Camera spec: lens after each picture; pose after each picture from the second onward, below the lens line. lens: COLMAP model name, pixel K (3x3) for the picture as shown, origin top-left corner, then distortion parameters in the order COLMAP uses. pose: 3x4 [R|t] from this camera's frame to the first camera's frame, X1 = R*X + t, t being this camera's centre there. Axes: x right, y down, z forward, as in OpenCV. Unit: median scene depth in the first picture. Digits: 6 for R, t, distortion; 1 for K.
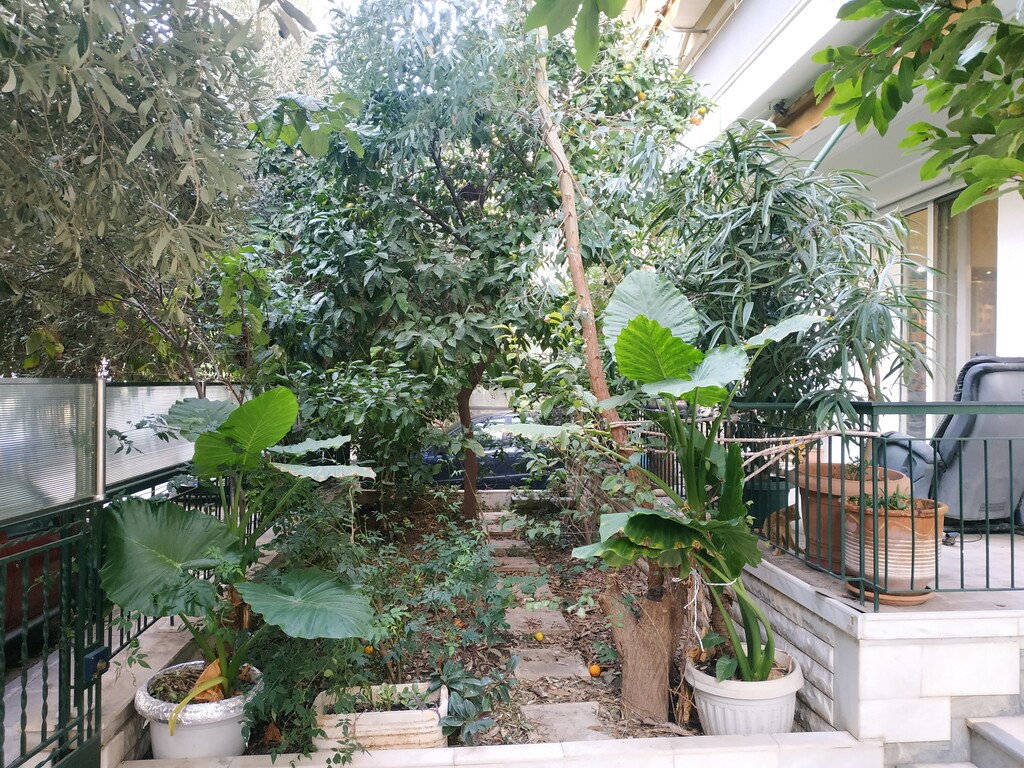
lens RADIAL K [[742.8, 0, 511.6], [0, 742.8, 384.2], [0, 0, 1]] dist [-0.014800, -0.001431]
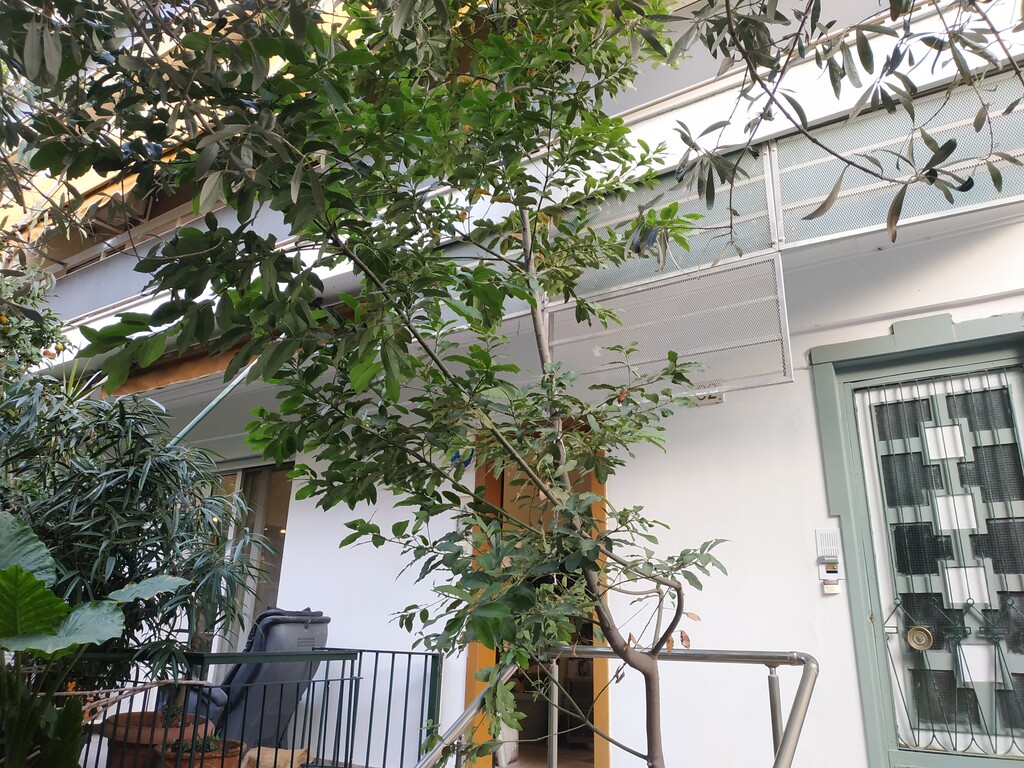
lens RADIAL K [[742.8, 0, 511.0], [0, 742.8, 384.5], [0, 0, 1]] dist [-0.014800, -0.001431]
pose [[0.601876, 0.258247, 0.755681, -0.200520], [-0.020880, 0.951035, -0.308377, -0.027734], [-0.798317, 0.169826, 0.577797, -0.128189]]
